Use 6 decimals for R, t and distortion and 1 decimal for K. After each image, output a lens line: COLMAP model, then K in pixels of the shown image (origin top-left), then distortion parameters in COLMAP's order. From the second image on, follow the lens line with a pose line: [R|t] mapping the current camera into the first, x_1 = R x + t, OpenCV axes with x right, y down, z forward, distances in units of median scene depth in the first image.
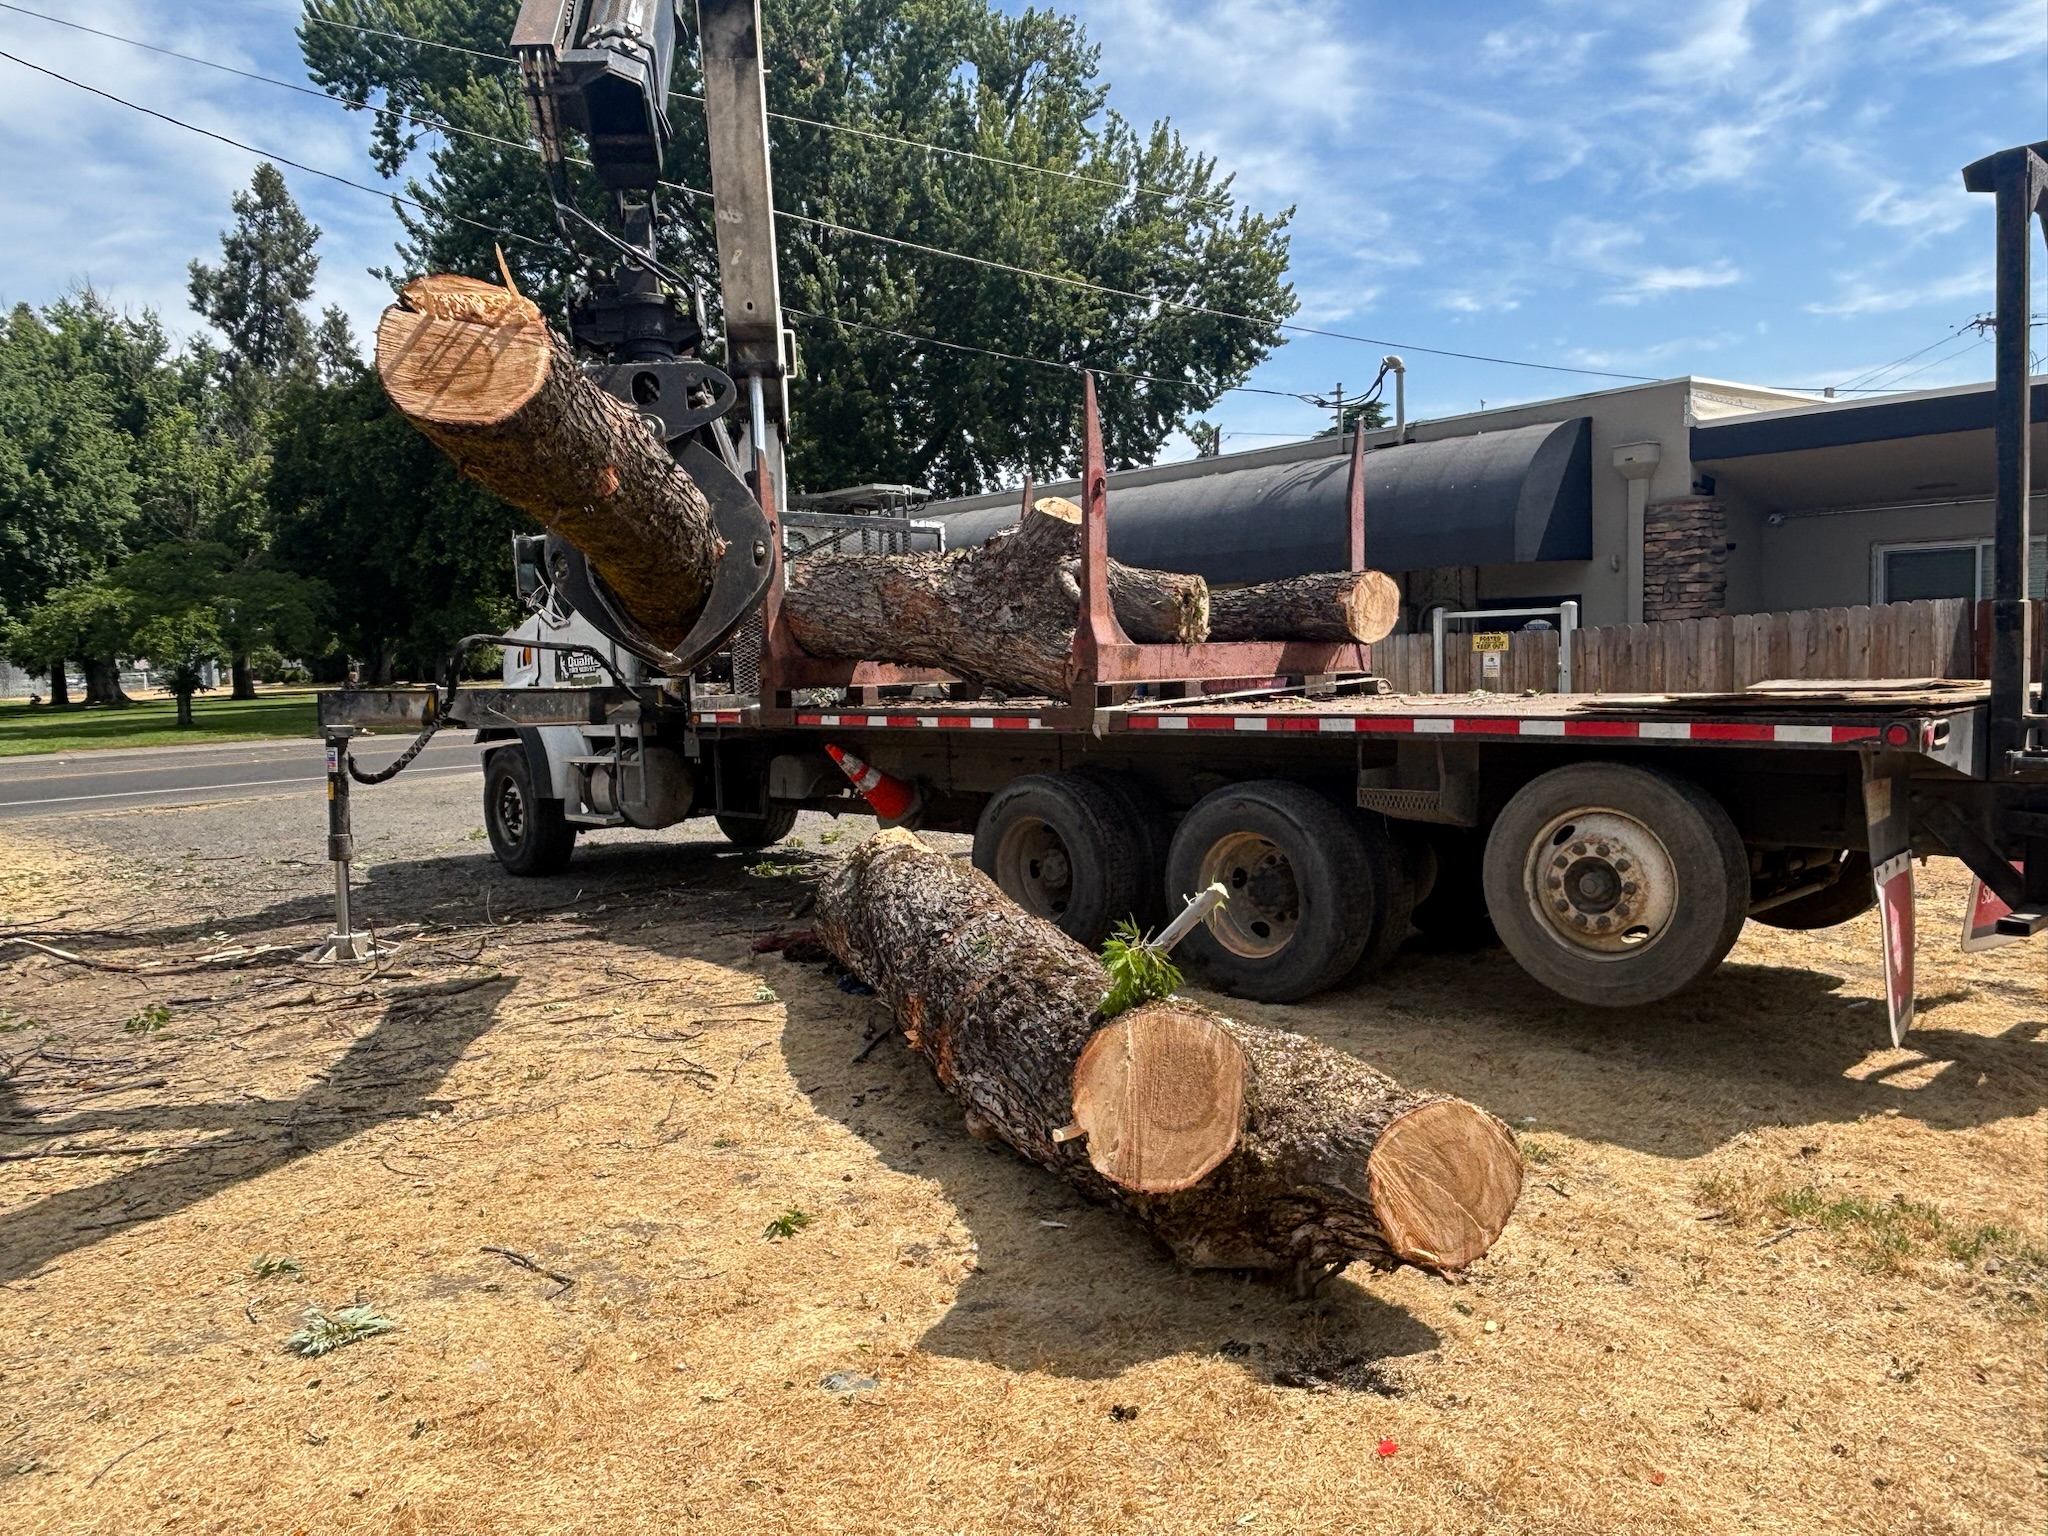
lens RADIAL K [[1474.7, 0, 1024.0], [0, 1474.7, 768.0], [0, 0, 1]] dist [0.037115, -0.001784]
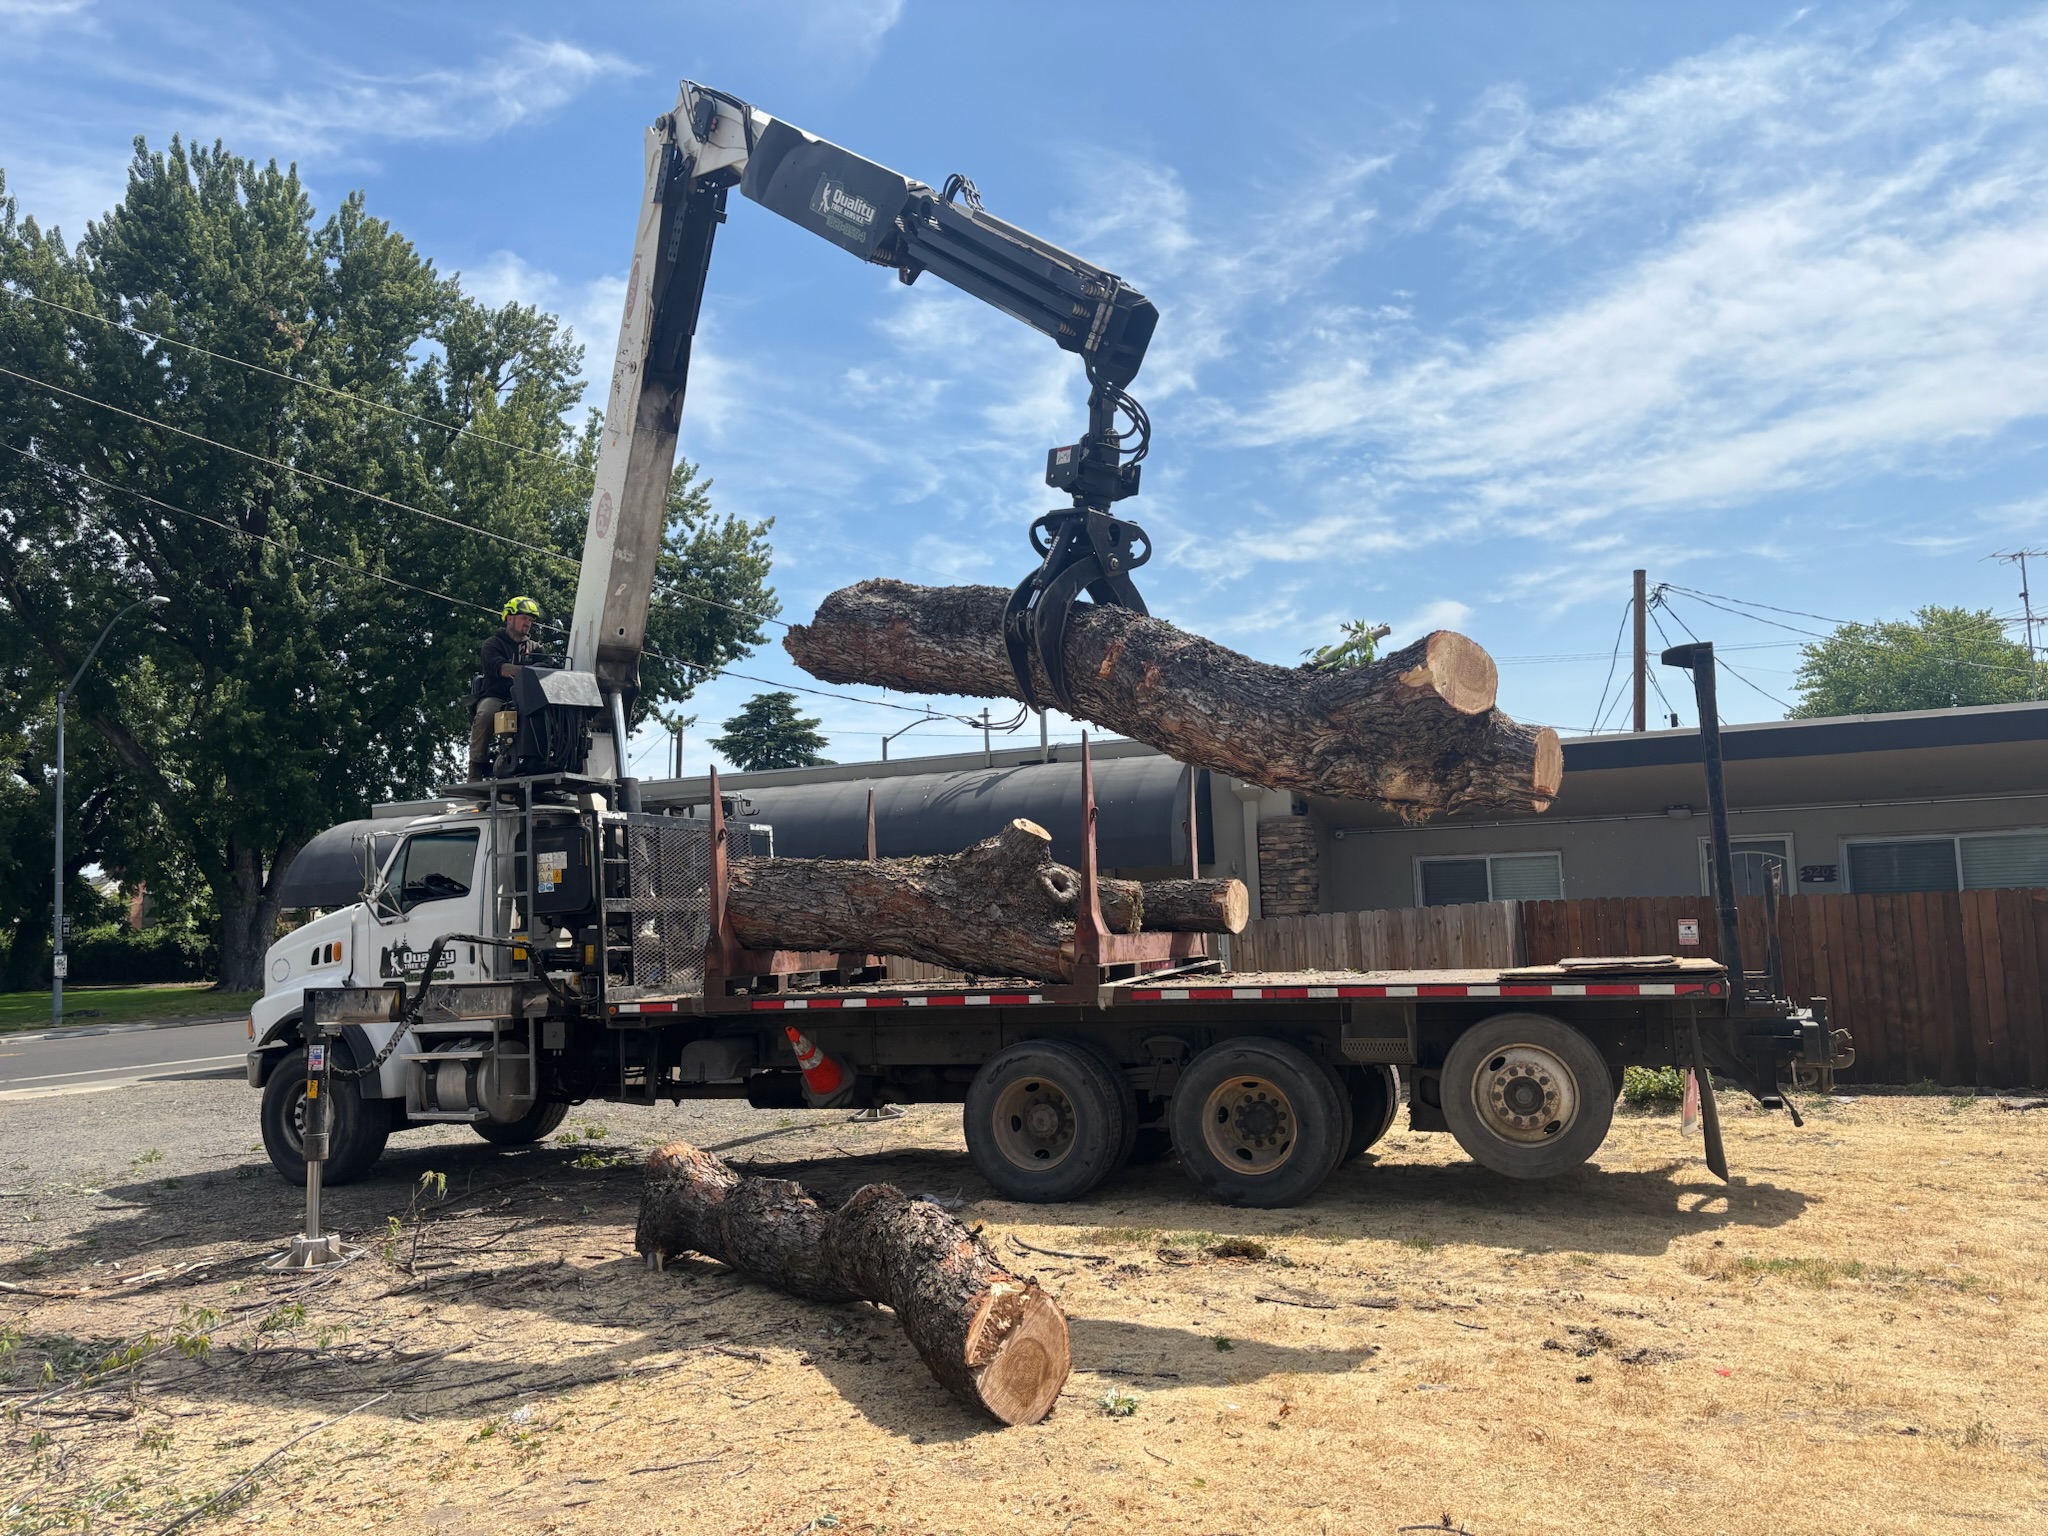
lens RADIAL K [[1552.8, 0, 1024.0], [0, 1552.8, 768.0], [0, 0, 1]] dist [0.086090, -0.095664]
pose [[0.919624, 0.035614, 0.391183, -0.082400], [0.038907, 0.982725, -0.180936, 0.002417], [-0.390869, 0.181613, 0.902352, -0.033780]]
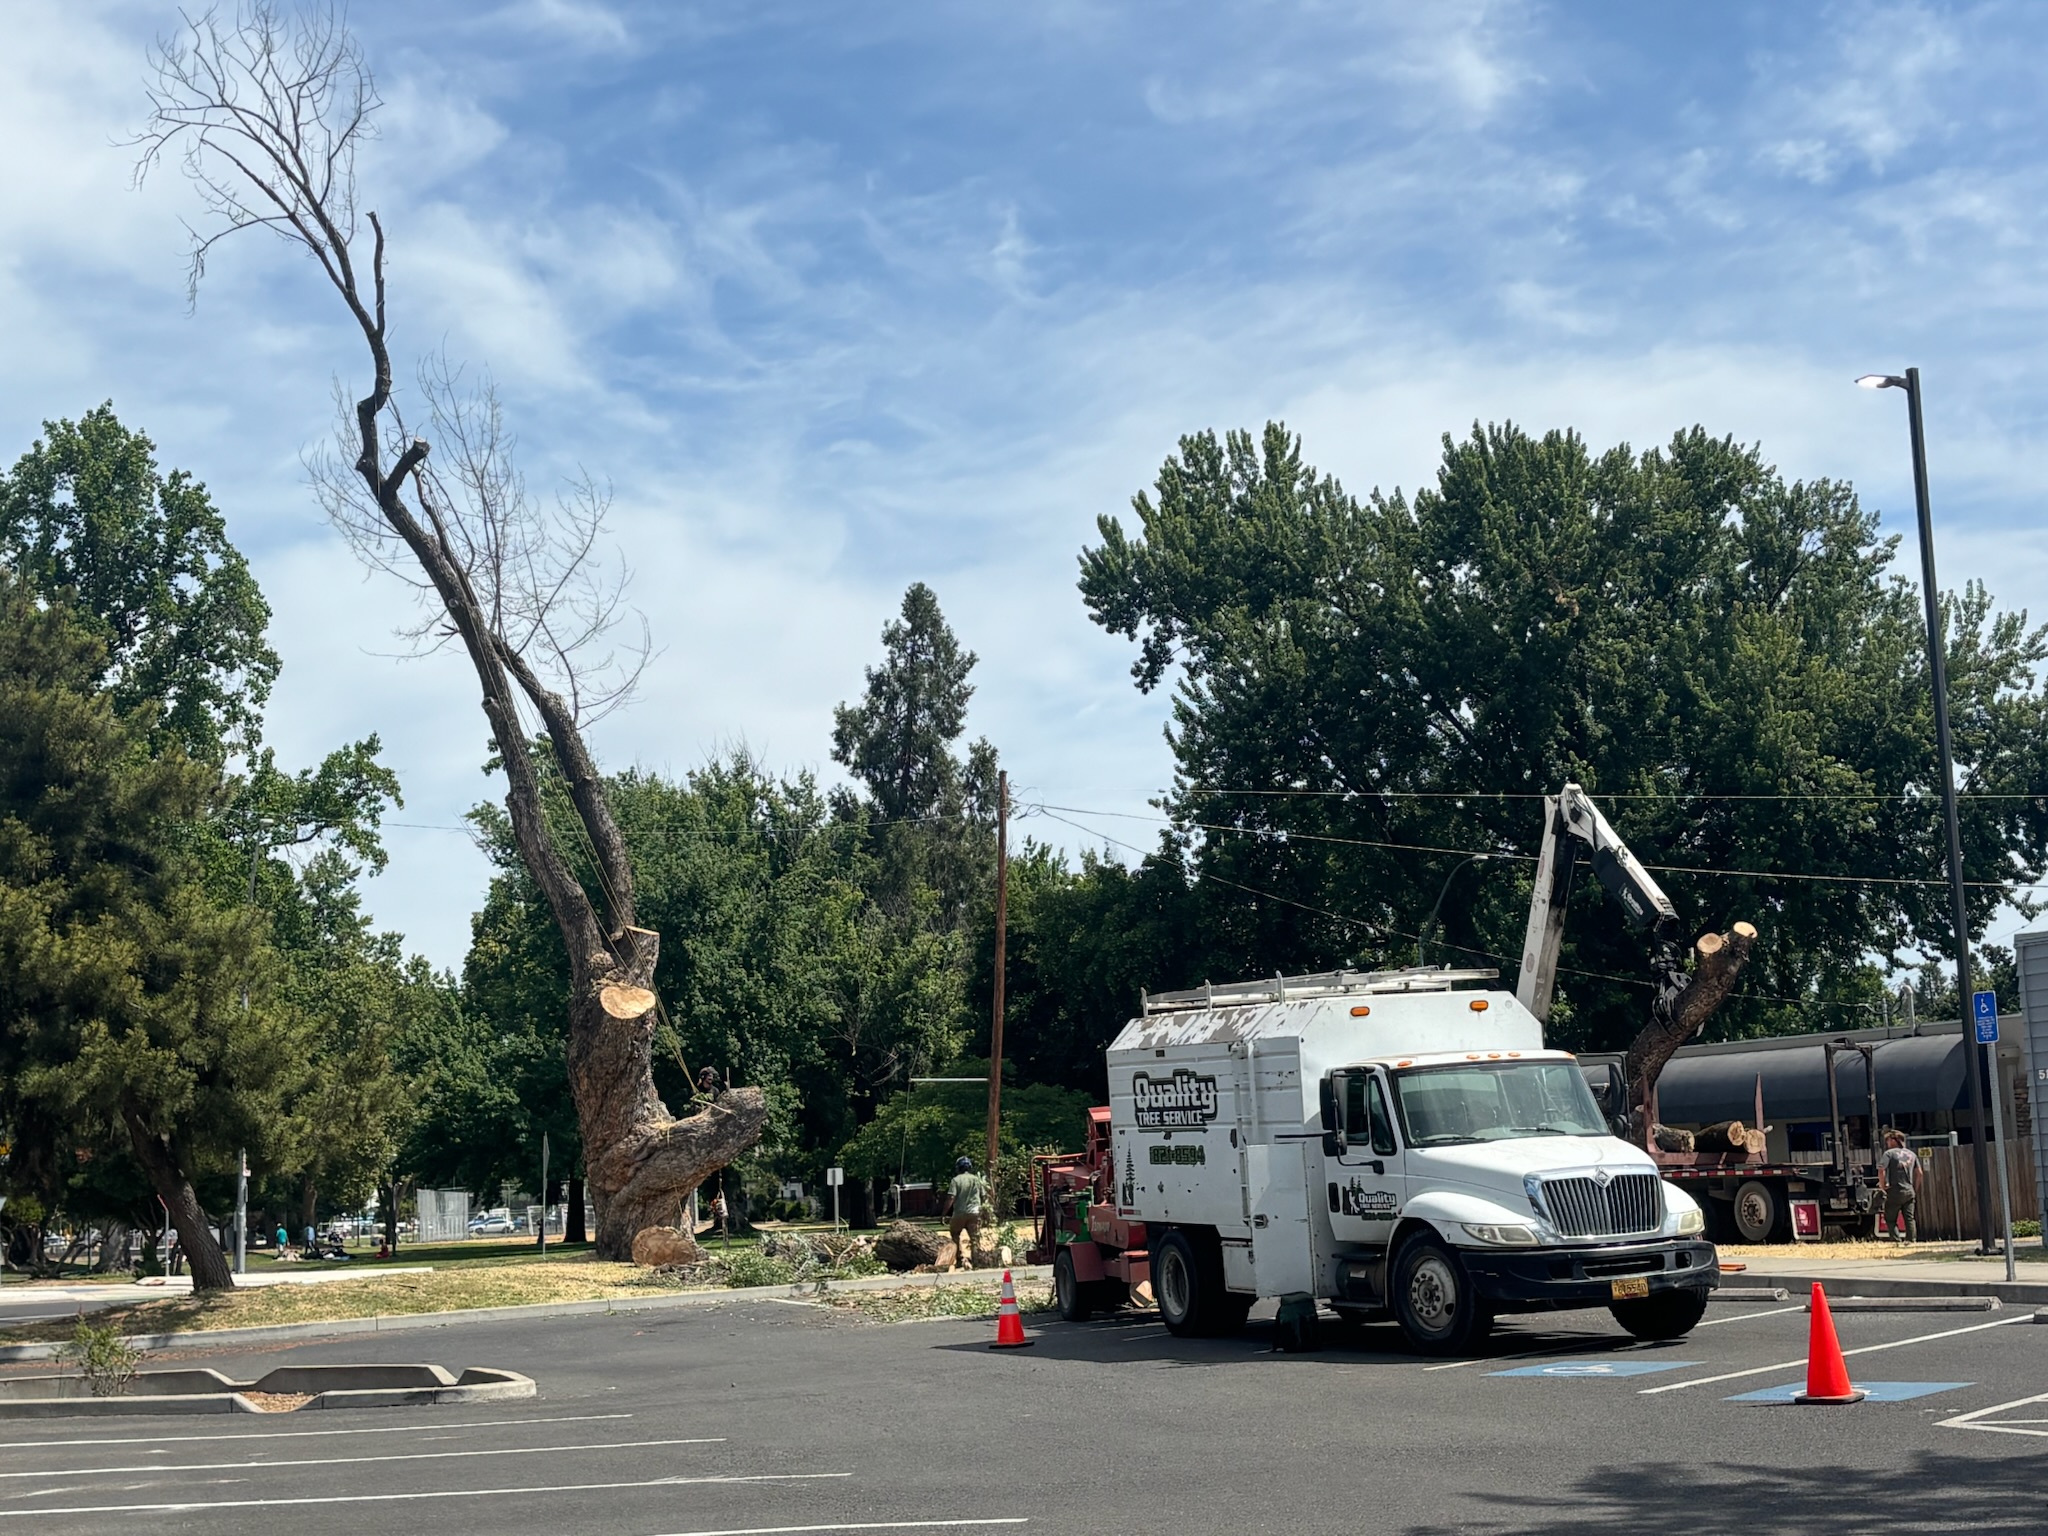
lens RADIAL K [[3006.7, 0, 1024.0], [0, 3006.7, 768.0], [0, 0, 1]] dist [0.123380, -0.098609]
pose [[0.947678, -0.045388, -0.315985, 0.141117], [-0.021804, 0.978327, -0.205917, 0.078681], [0.318483, 0.202032, 0.926149, -0.928845]]
